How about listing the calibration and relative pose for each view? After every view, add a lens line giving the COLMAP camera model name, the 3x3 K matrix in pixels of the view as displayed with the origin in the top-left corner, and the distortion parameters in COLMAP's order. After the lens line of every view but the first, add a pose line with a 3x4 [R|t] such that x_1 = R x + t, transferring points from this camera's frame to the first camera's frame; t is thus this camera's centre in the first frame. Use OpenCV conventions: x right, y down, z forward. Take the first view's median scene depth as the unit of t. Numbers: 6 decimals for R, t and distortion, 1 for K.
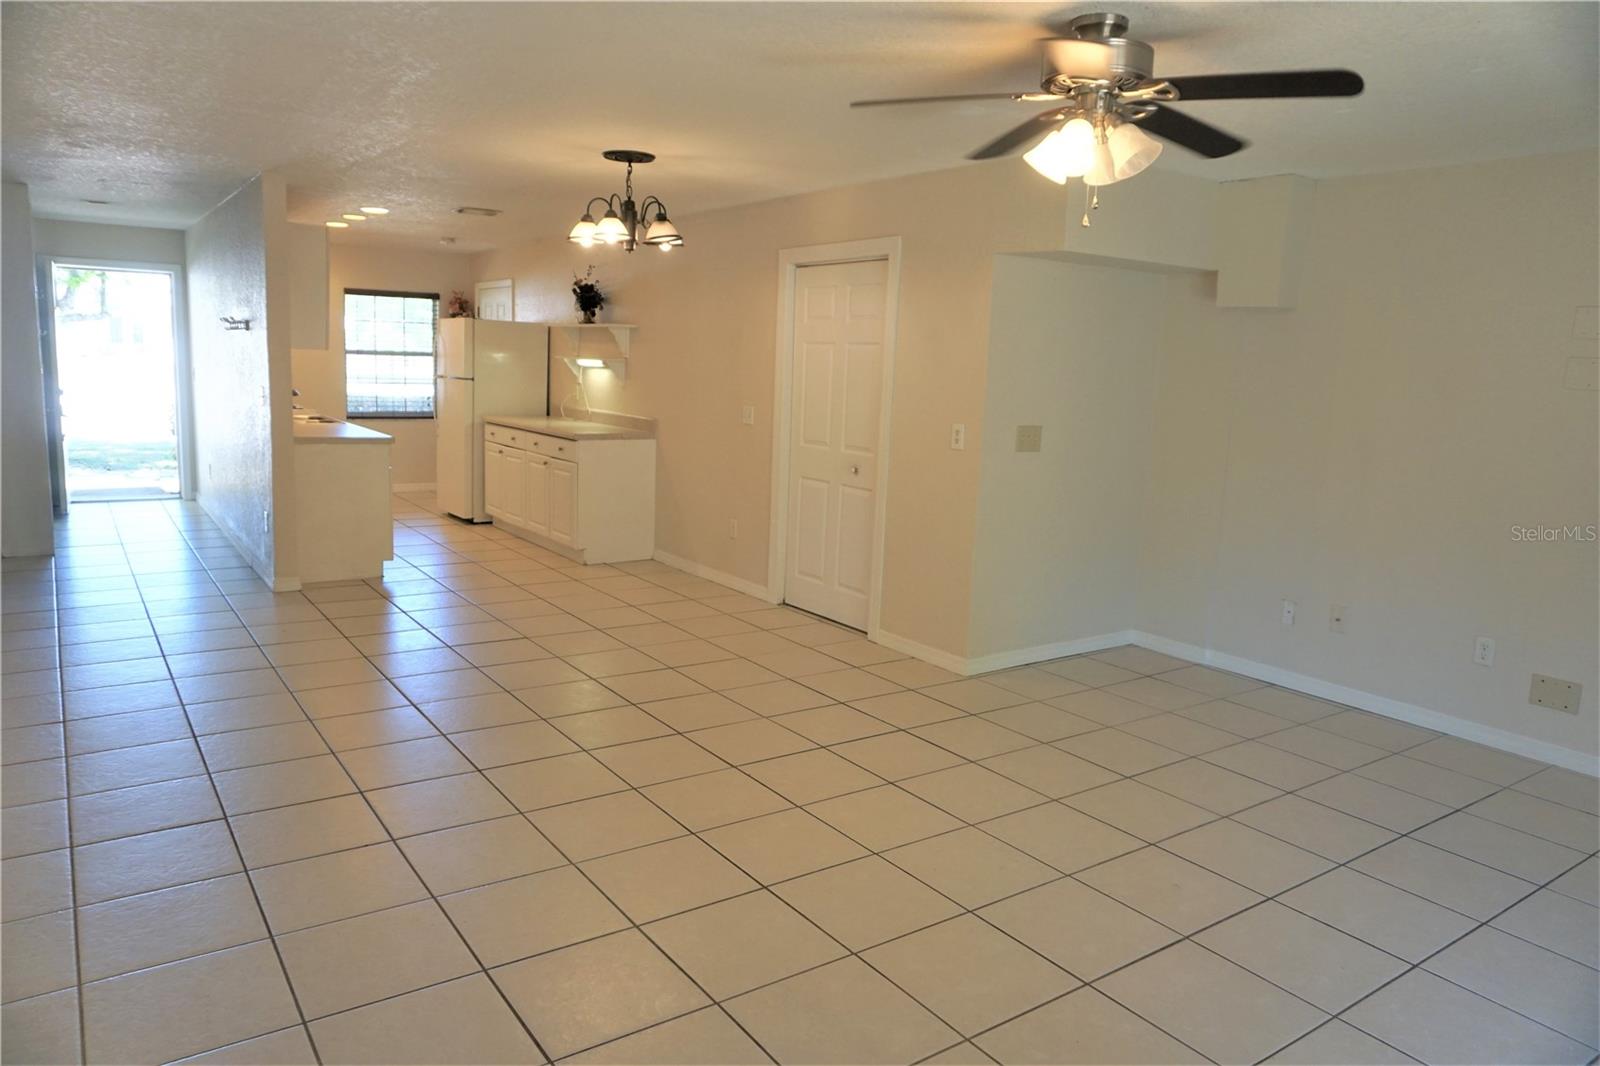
lens RADIAL K [[1071.4, 0, 790.1], [0, 1071.4, 526.8], [0, 0, 1]] dist [-0.041069, 0.021799]
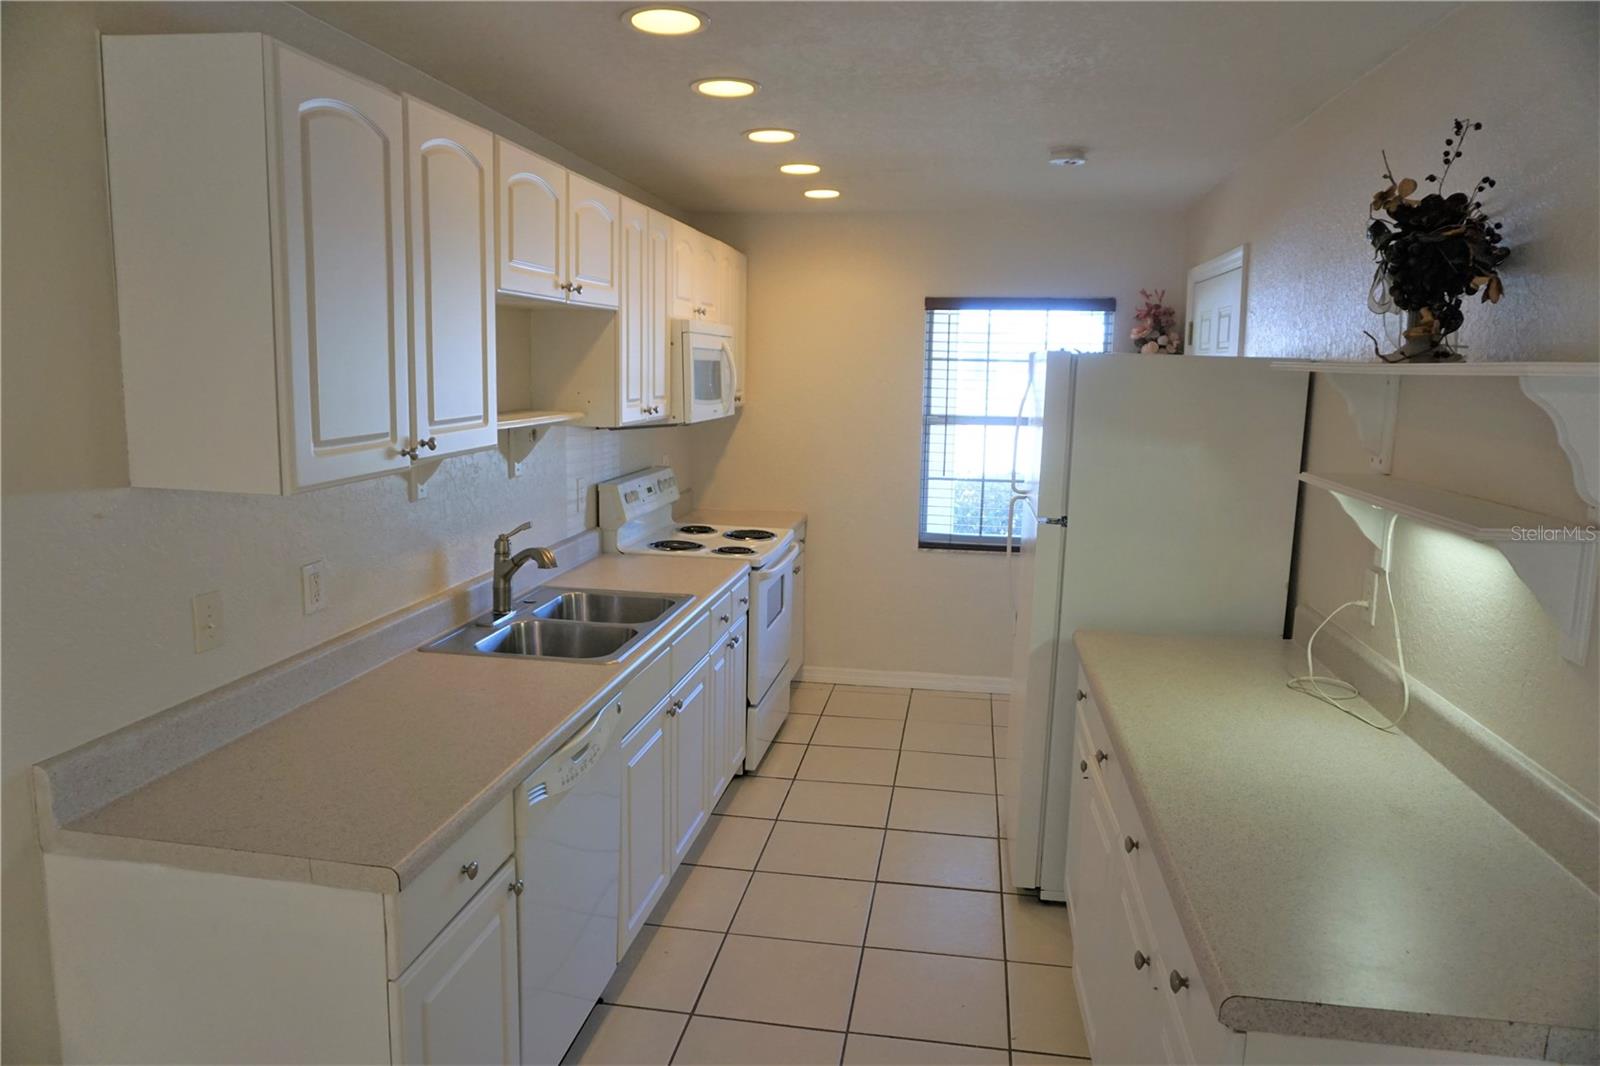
lens RADIAL K [[1071.4, 0, 790.1], [0, 1071.4, 526.8], [0, 0, 1]] dist [-0.041069, 0.021799]
pose [[0.715089, 0.079450, -0.694504, -0.123767], [-0.097300, 0.995161, 0.013661, -0.143263], [0.692229, 0.057807, 0.719359, 0.735020]]
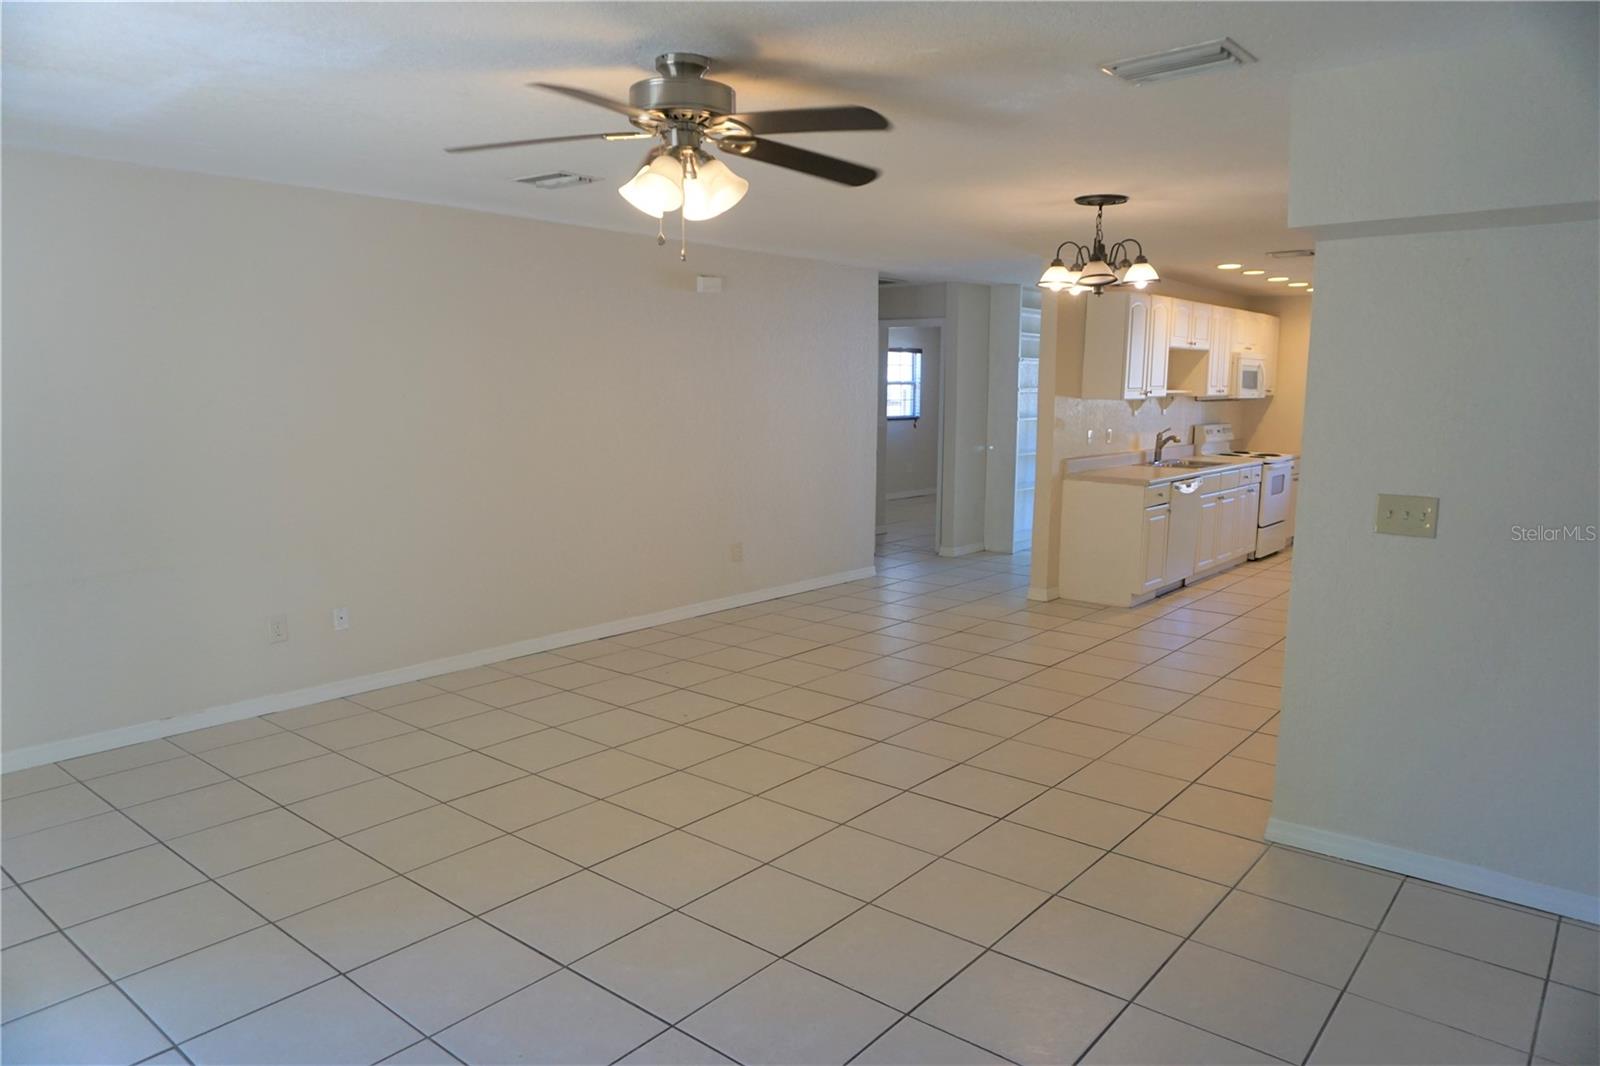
lens RADIAL K [[1071.4, 0, 790.1], [0, 1071.4, 526.8], [0, 0, 1]] dist [-0.041069, 0.021799]
pose [[0.270711, 0.096497, -0.957812, 0.466772], [-0.149274, 0.987137, 0.057261, -0.037097], [0.951017, 0.127475, 0.281633, 0.299108]]
